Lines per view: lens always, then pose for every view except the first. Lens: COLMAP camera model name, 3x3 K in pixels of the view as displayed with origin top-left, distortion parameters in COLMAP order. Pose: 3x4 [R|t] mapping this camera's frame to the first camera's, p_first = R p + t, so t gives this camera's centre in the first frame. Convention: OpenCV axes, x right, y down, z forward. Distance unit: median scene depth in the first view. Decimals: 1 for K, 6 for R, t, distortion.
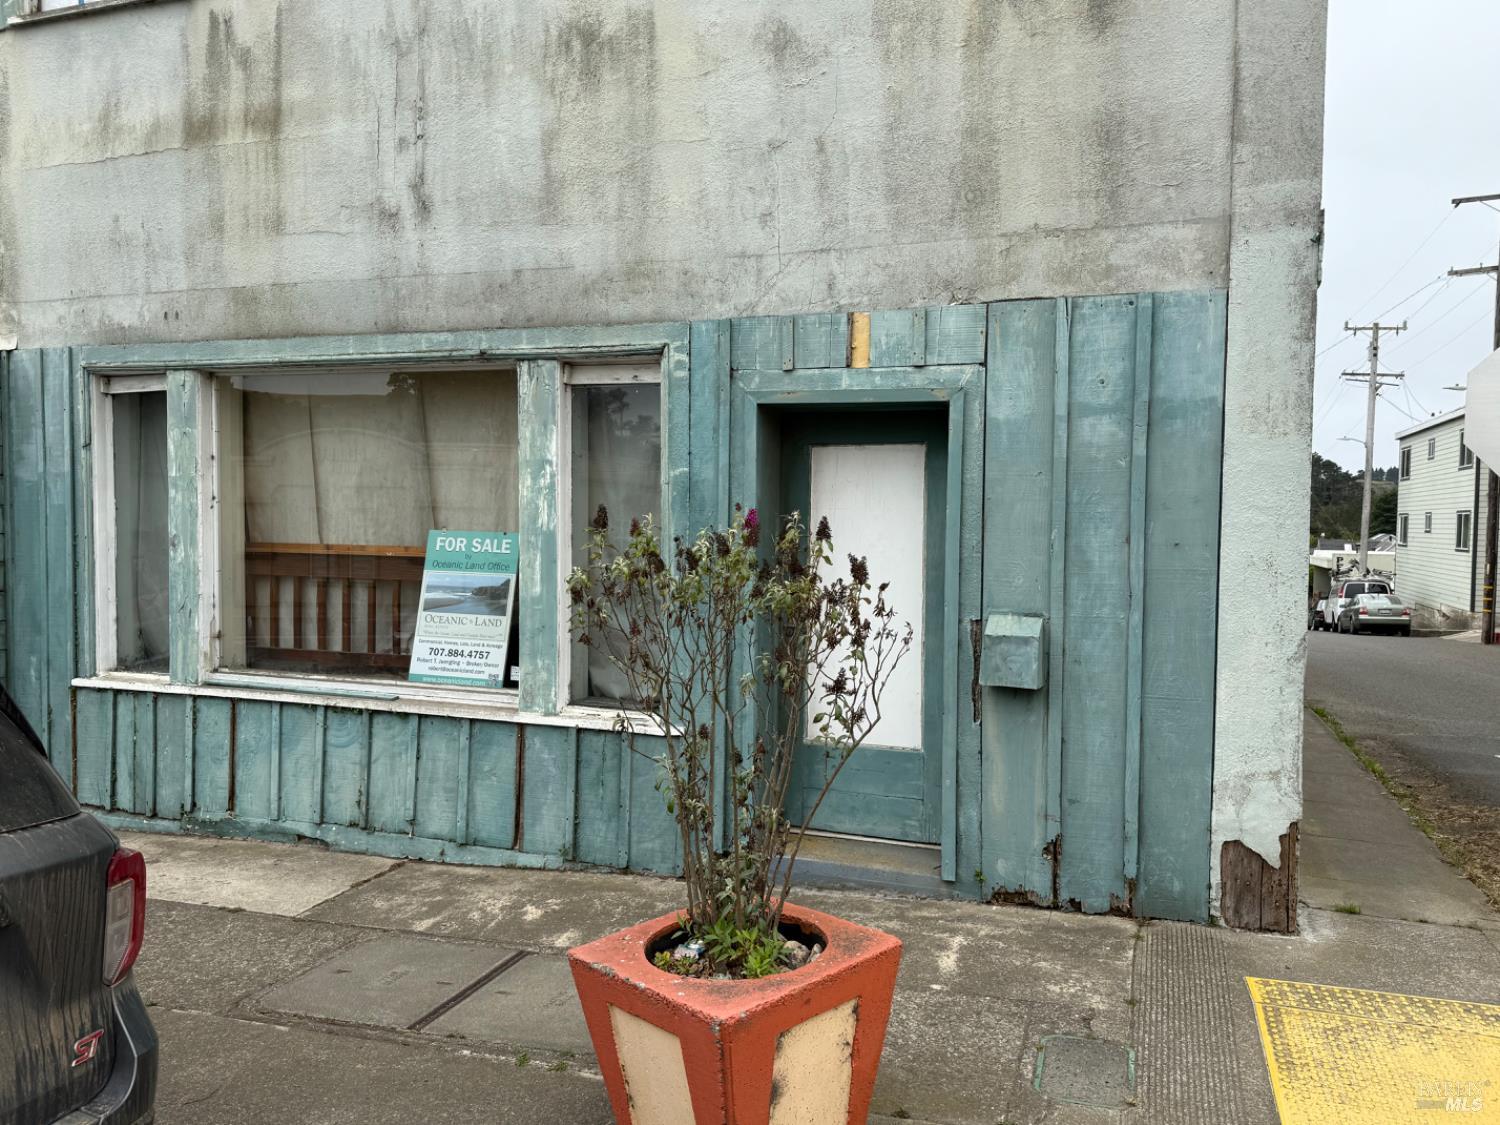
lens RADIAL K [[1102.8, 0, 794.0], [0, 1102.8, 577.7], [0, 0, 1]] dist [0.038755, -0.042732]
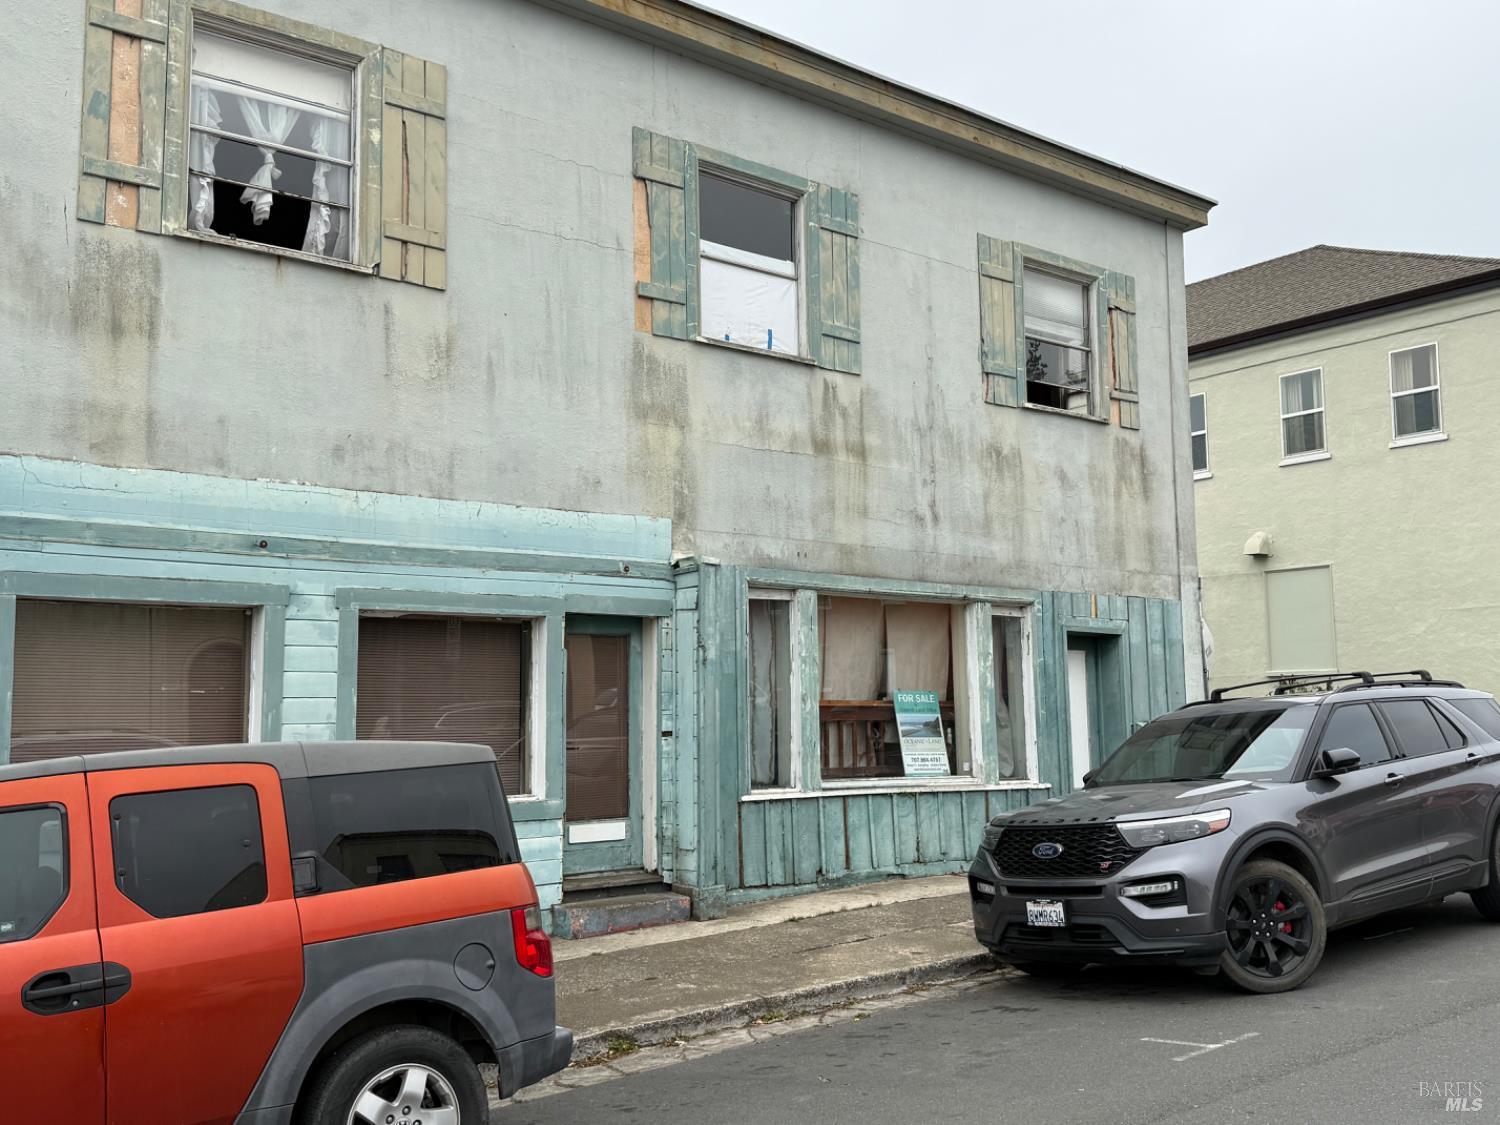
lens RADIAL K [[1443.9, 0, 765.0], [0, 1443.9, 571.1], [0, 0, 1]] dist [0.074961, 0.000000]
pose [[0.531719, 0.070347, 0.843994, -2.550301], [0.058884, 0.991062, -0.119702, 0.033072], [-0.844871, 0.113346, 0.522824, -0.028650]]
